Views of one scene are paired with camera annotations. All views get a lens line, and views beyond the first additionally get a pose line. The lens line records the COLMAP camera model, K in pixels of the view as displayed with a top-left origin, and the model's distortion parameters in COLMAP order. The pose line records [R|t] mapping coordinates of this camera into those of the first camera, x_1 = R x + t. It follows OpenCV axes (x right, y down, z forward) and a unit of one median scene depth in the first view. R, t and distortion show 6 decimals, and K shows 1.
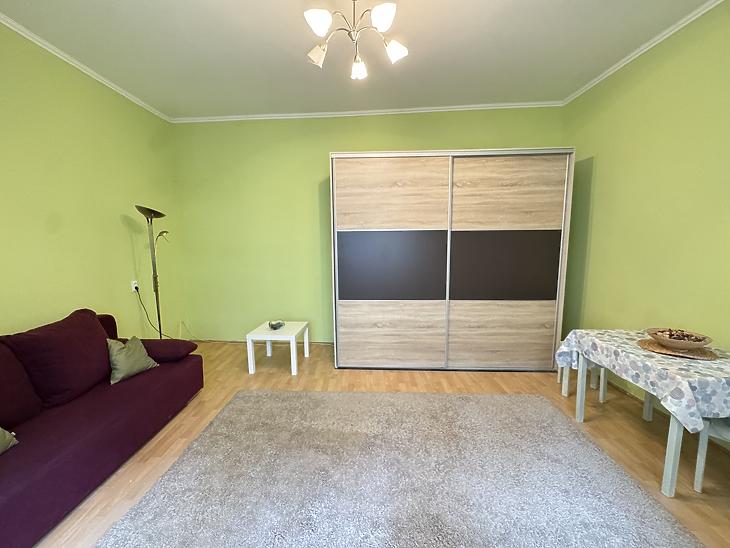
lens RADIAL K [[291.2, 0, 361.1], [0, 291.2, 273.1], [0, 0, 1]] dist [0.004226, 0.000336]
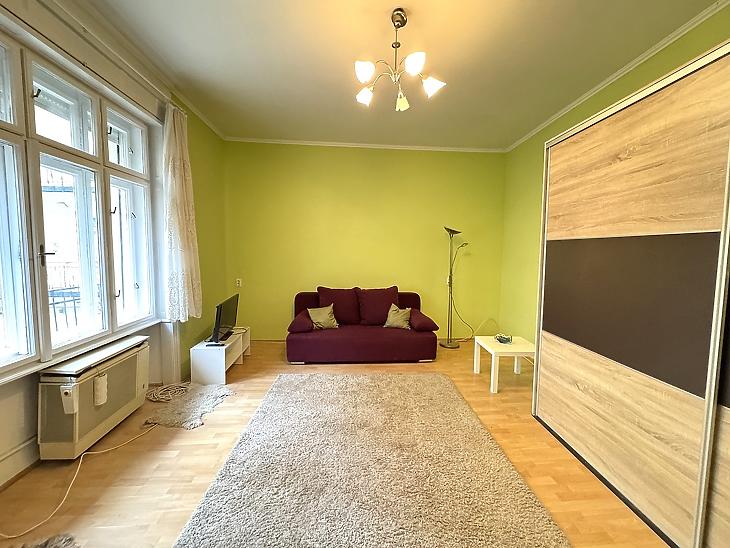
lens RADIAL K [[291.2, 0, 362.8], [0, 291.2, 271.0], [0, 0, 1]] dist [0.004226, 0.000336]
pose [[0.077849, 0.079474, -0.993793, 0.660203], [-0.114986, 0.990881, 0.070233, -0.062915], [0.990312, 0.108805, 0.086277, 0.459946]]
